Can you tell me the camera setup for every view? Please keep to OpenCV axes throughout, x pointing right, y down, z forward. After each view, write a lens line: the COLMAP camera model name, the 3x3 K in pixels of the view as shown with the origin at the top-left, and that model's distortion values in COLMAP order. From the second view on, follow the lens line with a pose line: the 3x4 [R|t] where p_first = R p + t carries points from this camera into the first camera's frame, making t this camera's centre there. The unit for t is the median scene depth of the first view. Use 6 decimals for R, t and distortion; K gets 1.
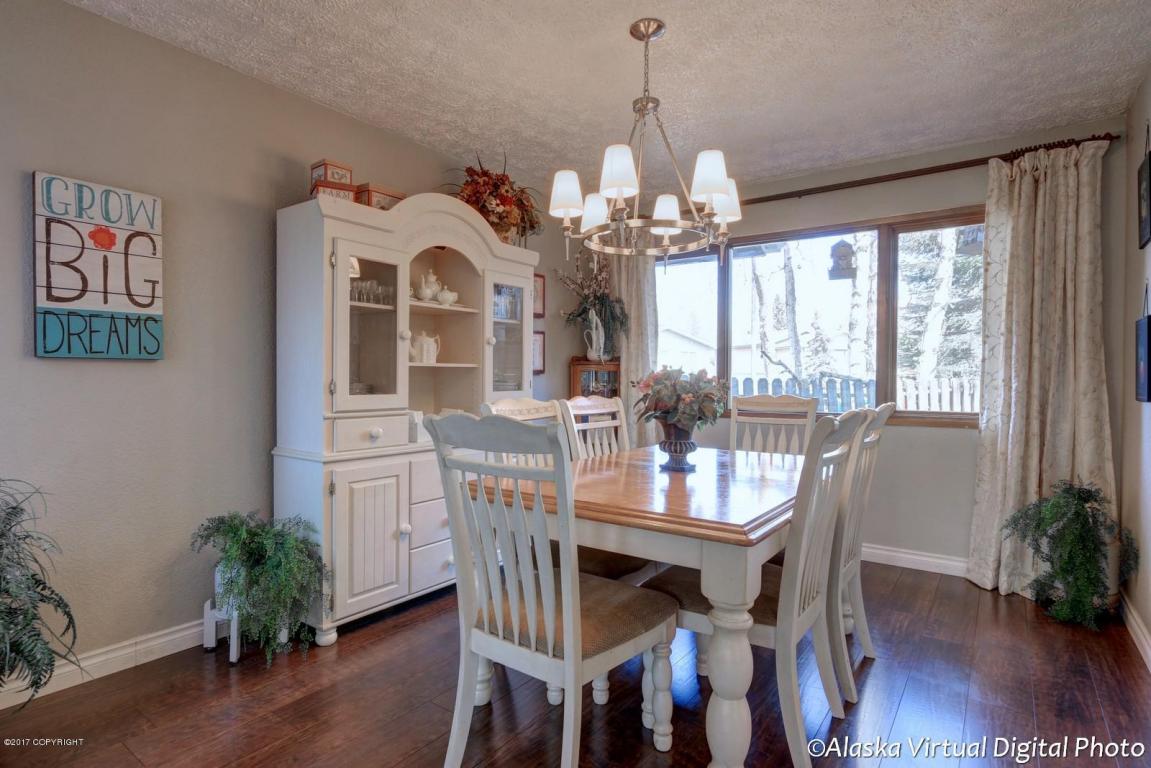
lens RADIAL K [[610.0, 0, 570.7], [0, 610.0, 384.8], [0, 0, 1]] dist [-0.005172, -0.000619]
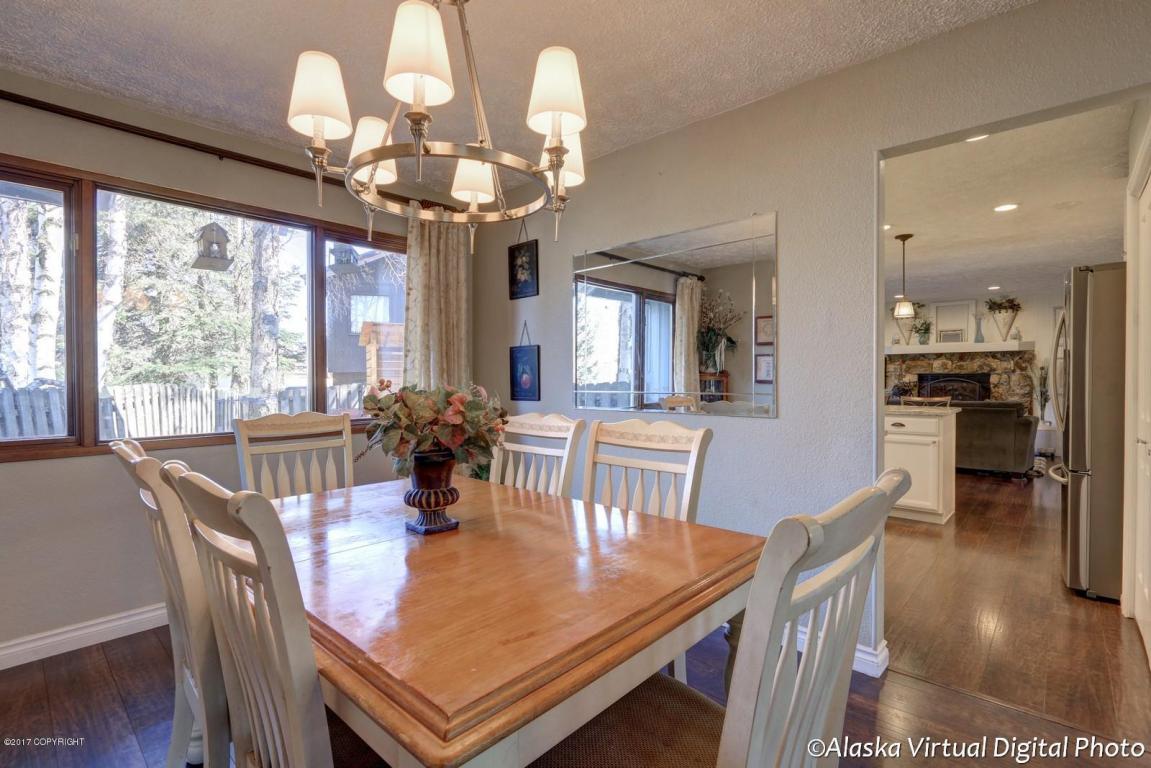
lens RADIAL K [[536.2, 0, 568.2], [0, 536.2, 385.4], [0, 0, 1]] dist [-0.012581, 0.000661]
pose [[0.114930, -0.014947, 0.993261, -0.299934], [0.014696, 0.999803, 0.013345, -0.021737], [-0.993265, 0.013064, 0.115127, 0.569632]]
